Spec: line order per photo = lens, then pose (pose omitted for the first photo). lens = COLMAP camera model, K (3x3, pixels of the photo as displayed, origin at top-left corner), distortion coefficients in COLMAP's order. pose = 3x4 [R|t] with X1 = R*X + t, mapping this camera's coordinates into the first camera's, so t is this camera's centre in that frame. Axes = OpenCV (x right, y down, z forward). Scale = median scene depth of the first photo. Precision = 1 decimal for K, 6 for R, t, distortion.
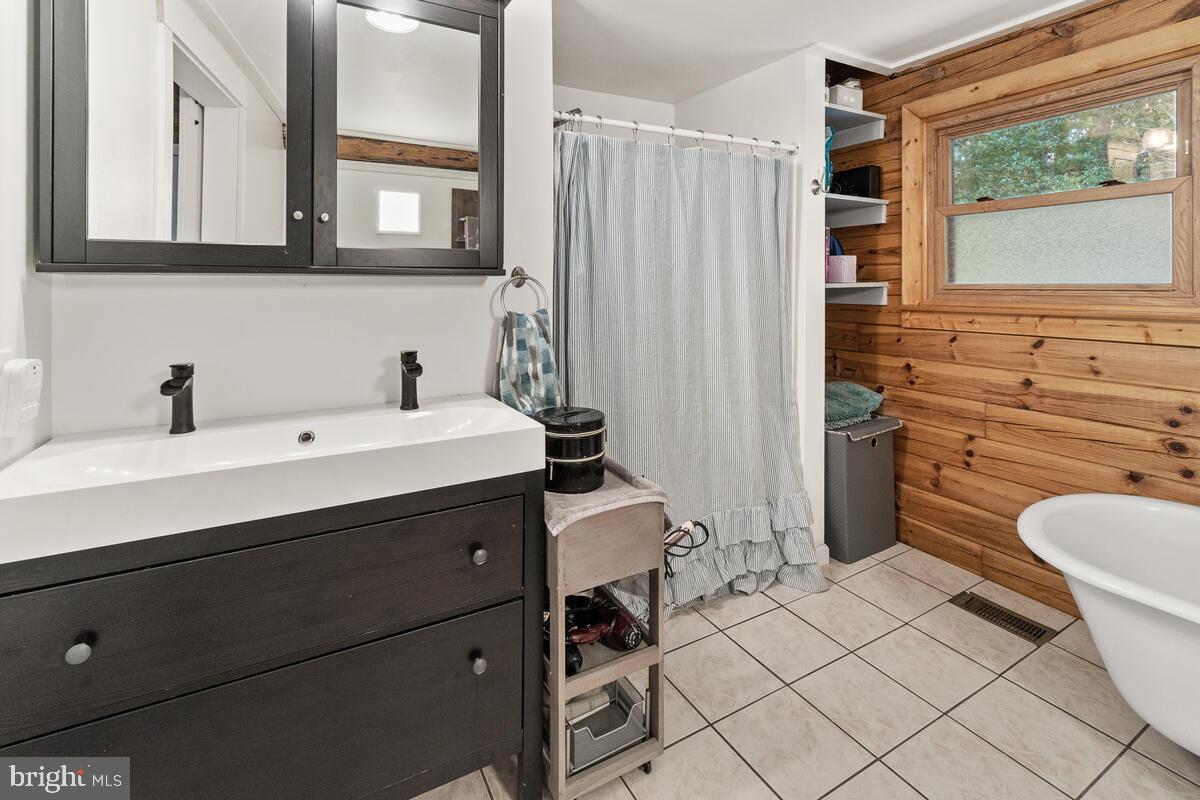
lens RADIAL K [[548.3, 0, 604.7], [0, 548.3, 338.0], [0, 0, 1]] dist [-0.001861, -0.000429]
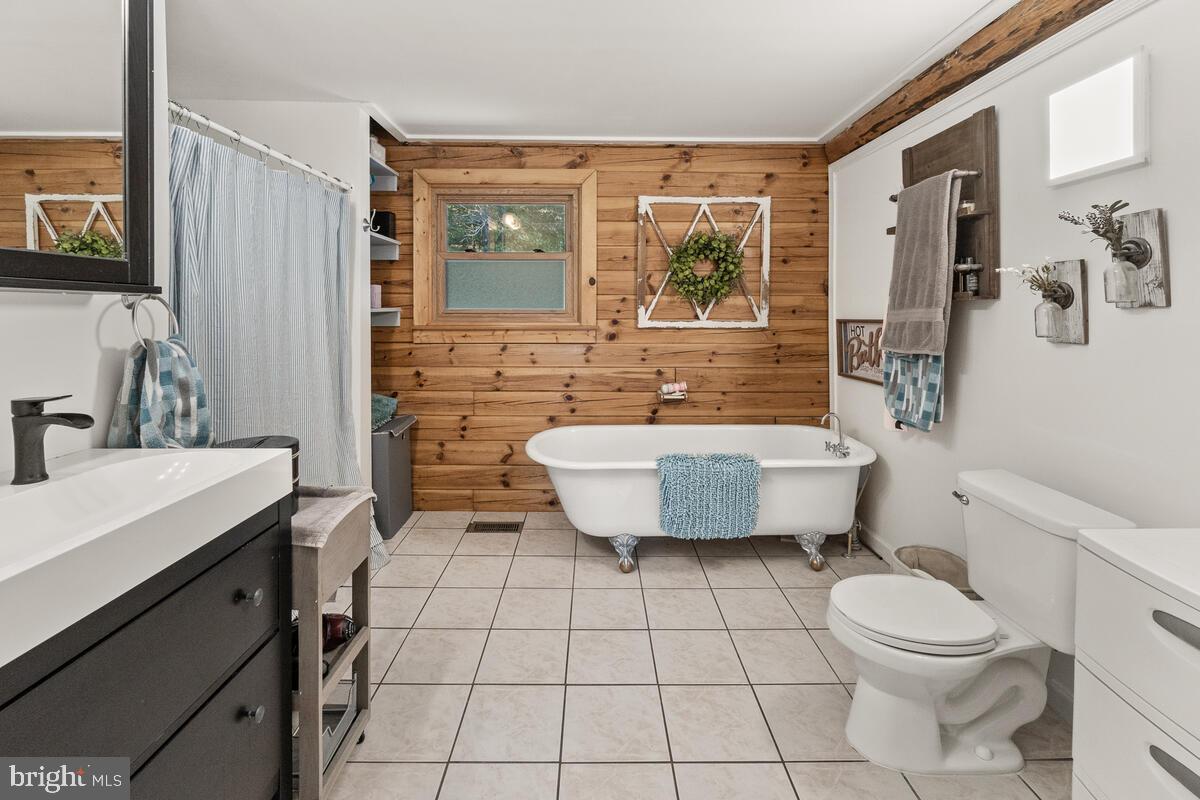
lens RADIAL K [[511.2, 0, 593.0], [0, 511.2, 394.9], [0, 0, 1]] dist [-0.003666, 0.000384]
pose [[0.498947, -0.137461, 0.855662, -0.325275], [0.080204, 0.990427, 0.112343, -0.000029], [-0.862913, 0.012574, 0.505195, 0.033380]]
